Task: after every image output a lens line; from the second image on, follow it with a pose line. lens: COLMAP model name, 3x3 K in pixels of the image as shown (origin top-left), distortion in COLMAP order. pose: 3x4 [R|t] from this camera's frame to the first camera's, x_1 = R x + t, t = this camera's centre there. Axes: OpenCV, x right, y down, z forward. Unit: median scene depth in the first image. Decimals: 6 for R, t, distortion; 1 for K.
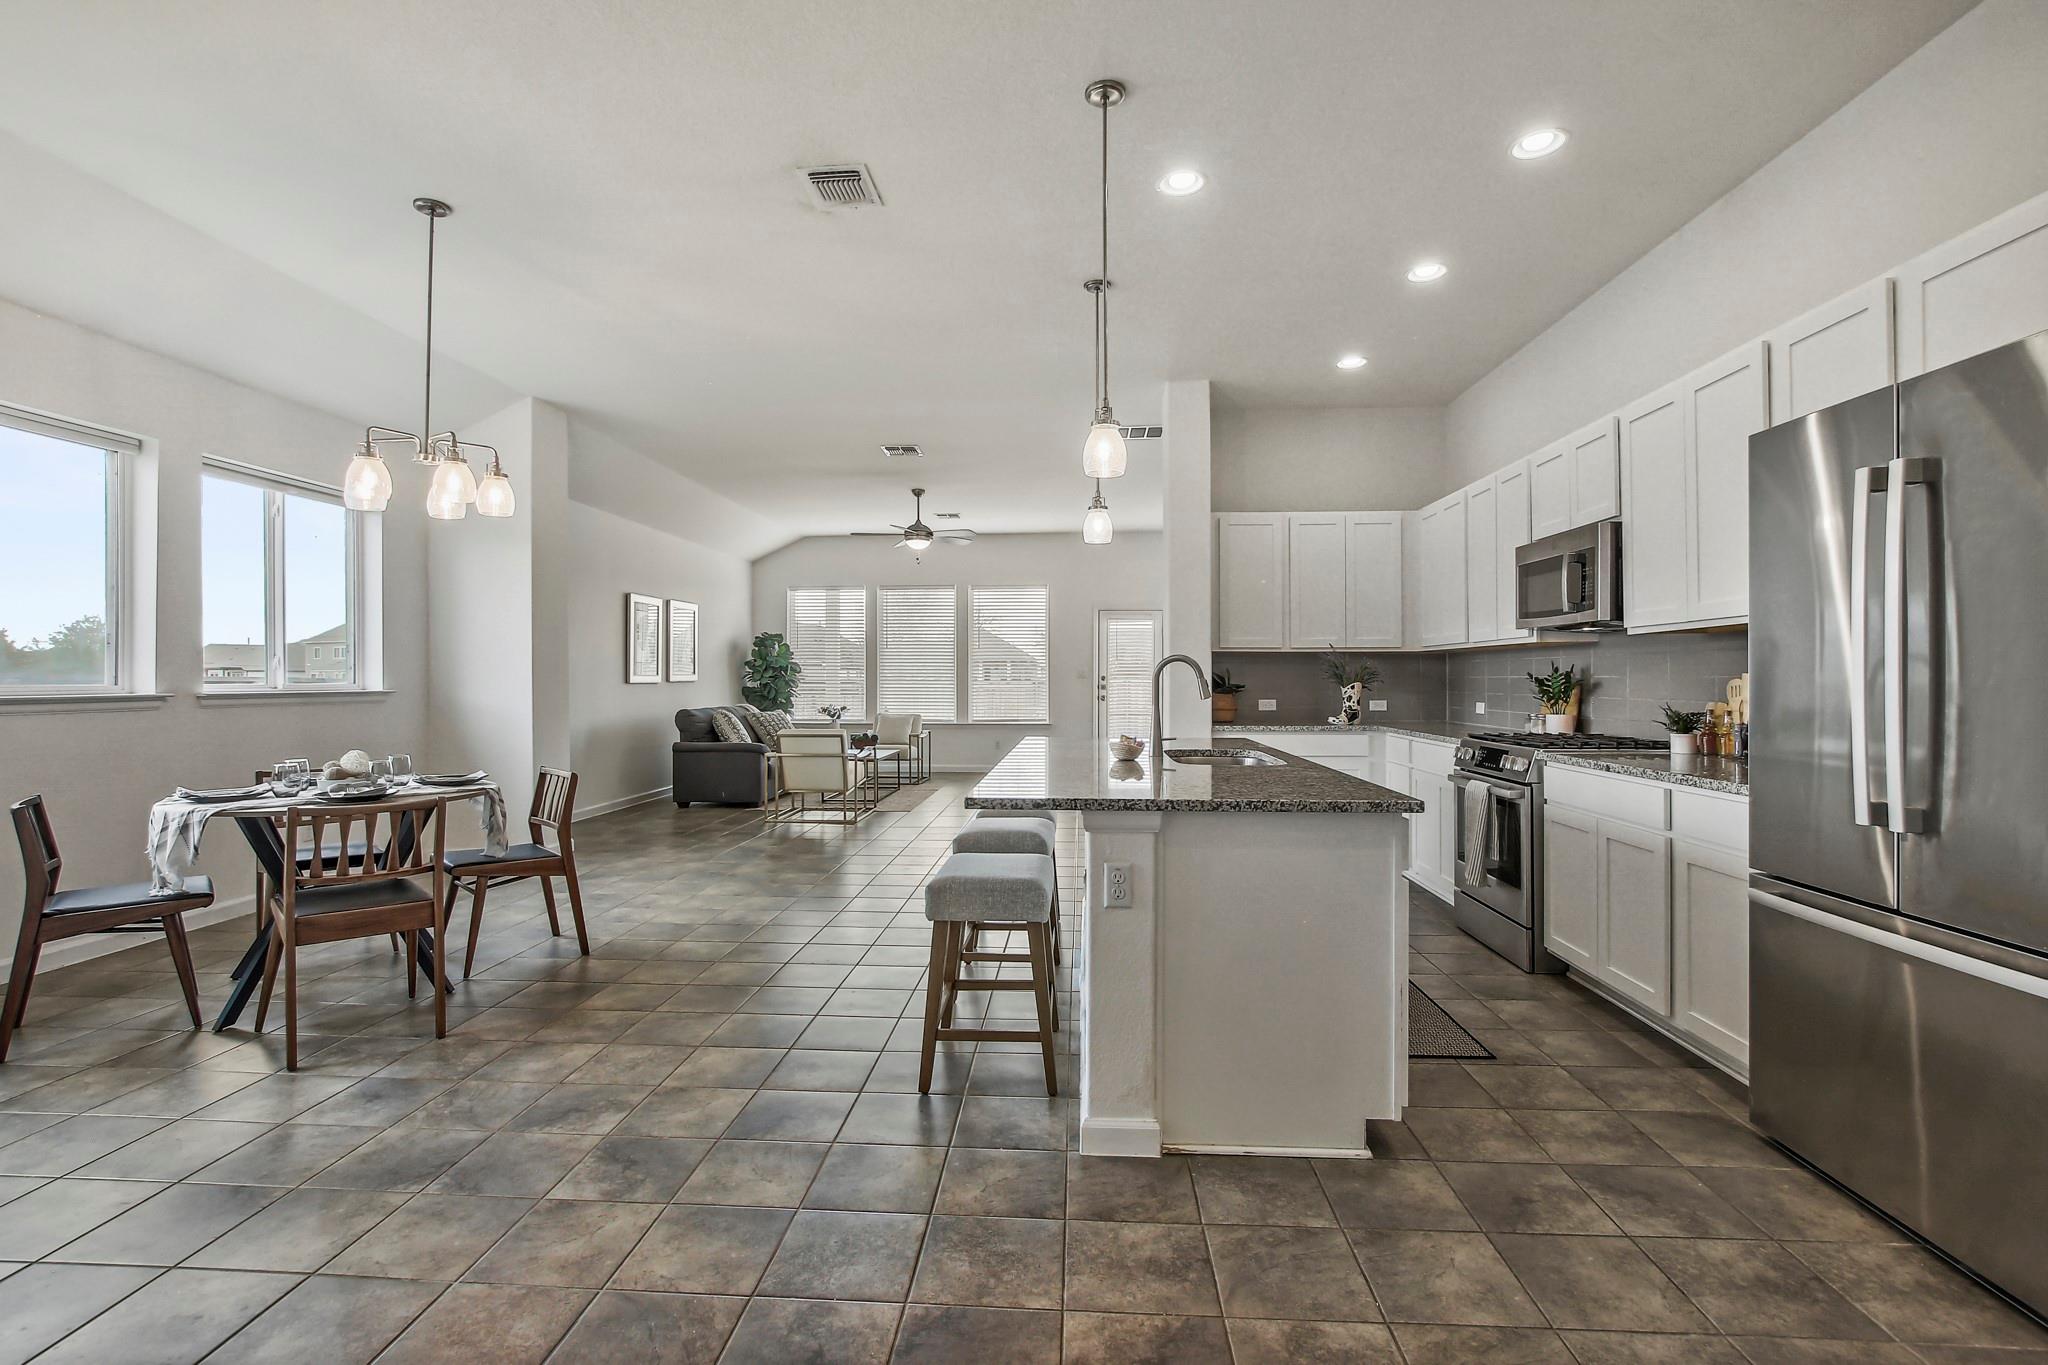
lens RADIAL K [[942.0, 0, 1014.5], [0, 942.0, 678.5], [0, 0, 1]] dist [-0.011807, 0.003774]
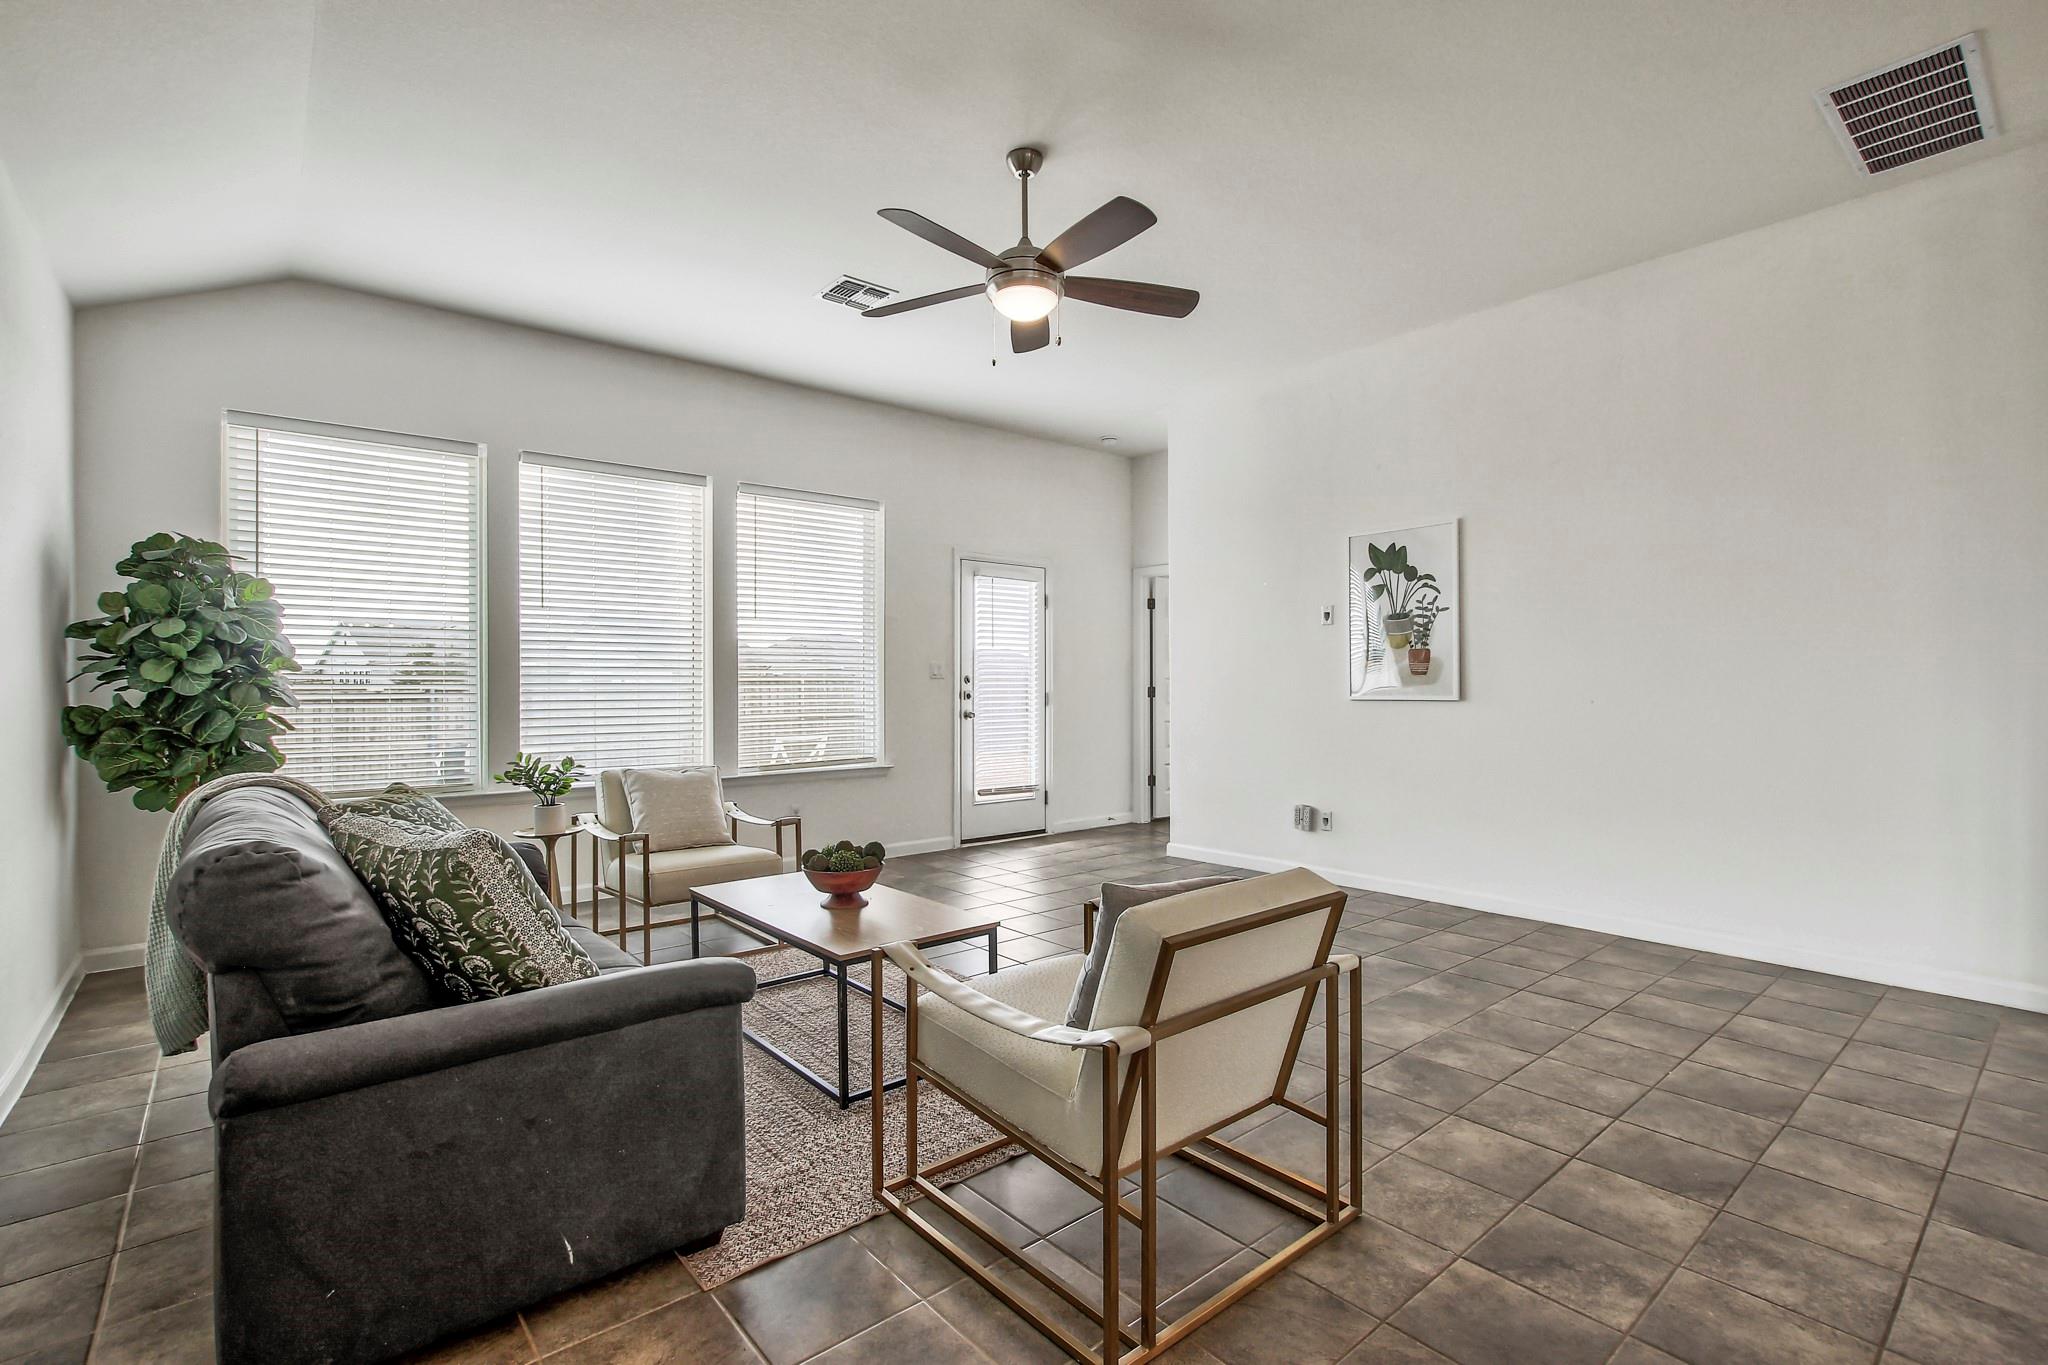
lens RADIAL K [[942.0, 0, 1030.2], [0, 942.0, 683.0], [0, 0, 1]] dist [-0.011807, 0.003774]
pose [[0.715133, -0.002600, 0.698984, -0.828130], [0.004190, 0.999991, -0.000567, 0.006375], [-0.698976, 0.003334, 0.715137, 1.718331]]
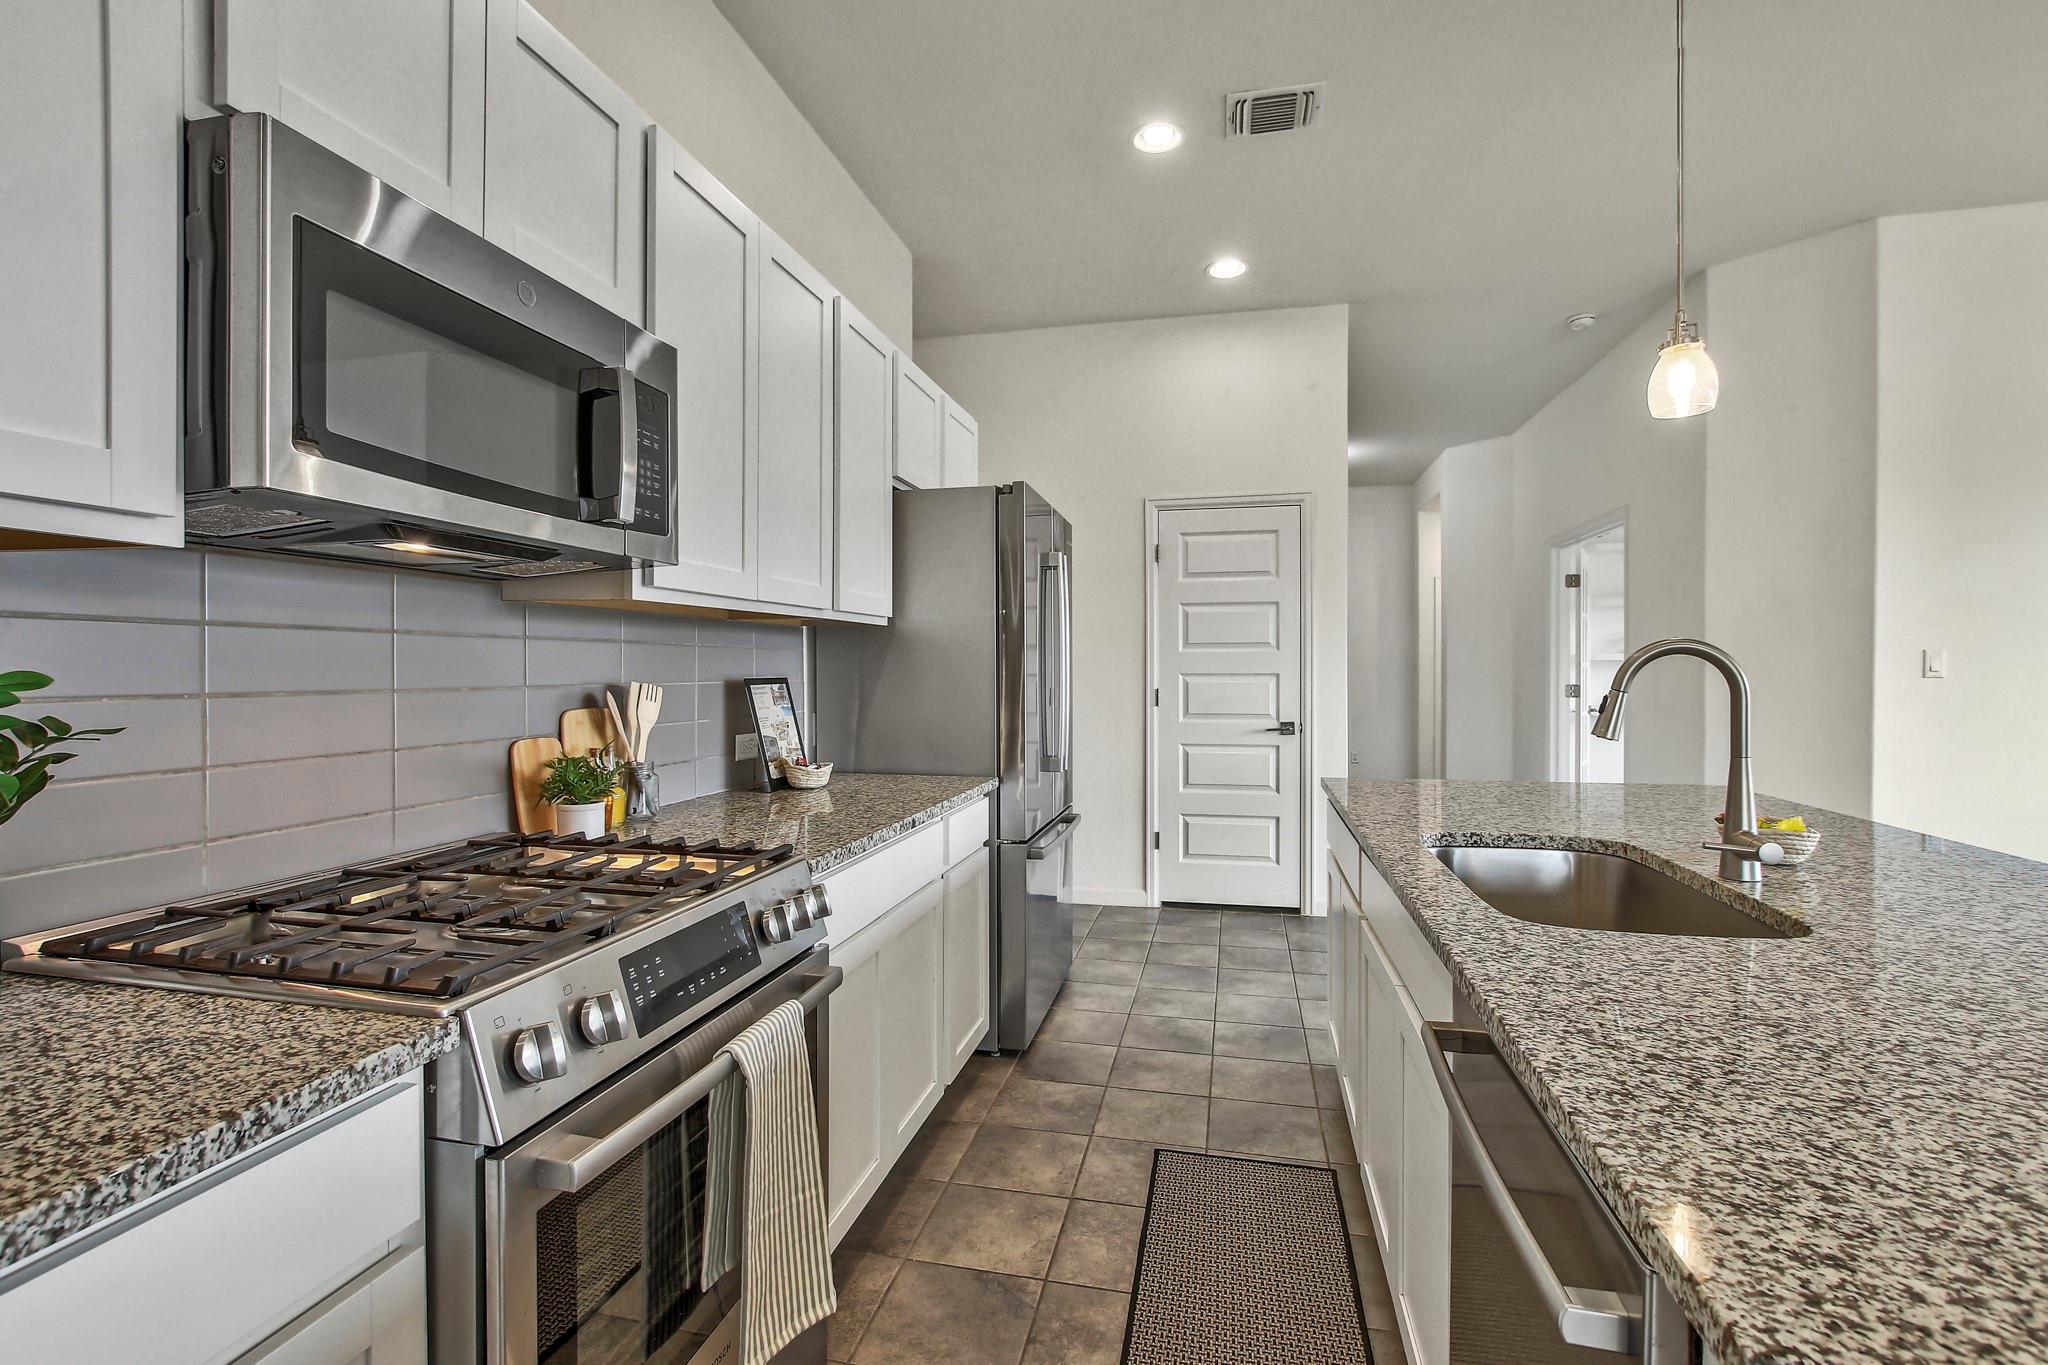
lens RADIAL K [[942.0, 0, 1024.6], [0, 942.0, 676.9], [0, 0, 1]] dist [-0.011807, 0.003774]
pose [[-0.988633, 0.002997, 0.150319, 0.370438], [0.003987, 0.999972, 0.006286, -0.009779], [-0.150296, 0.006814, -0.988618, 1.347199]]
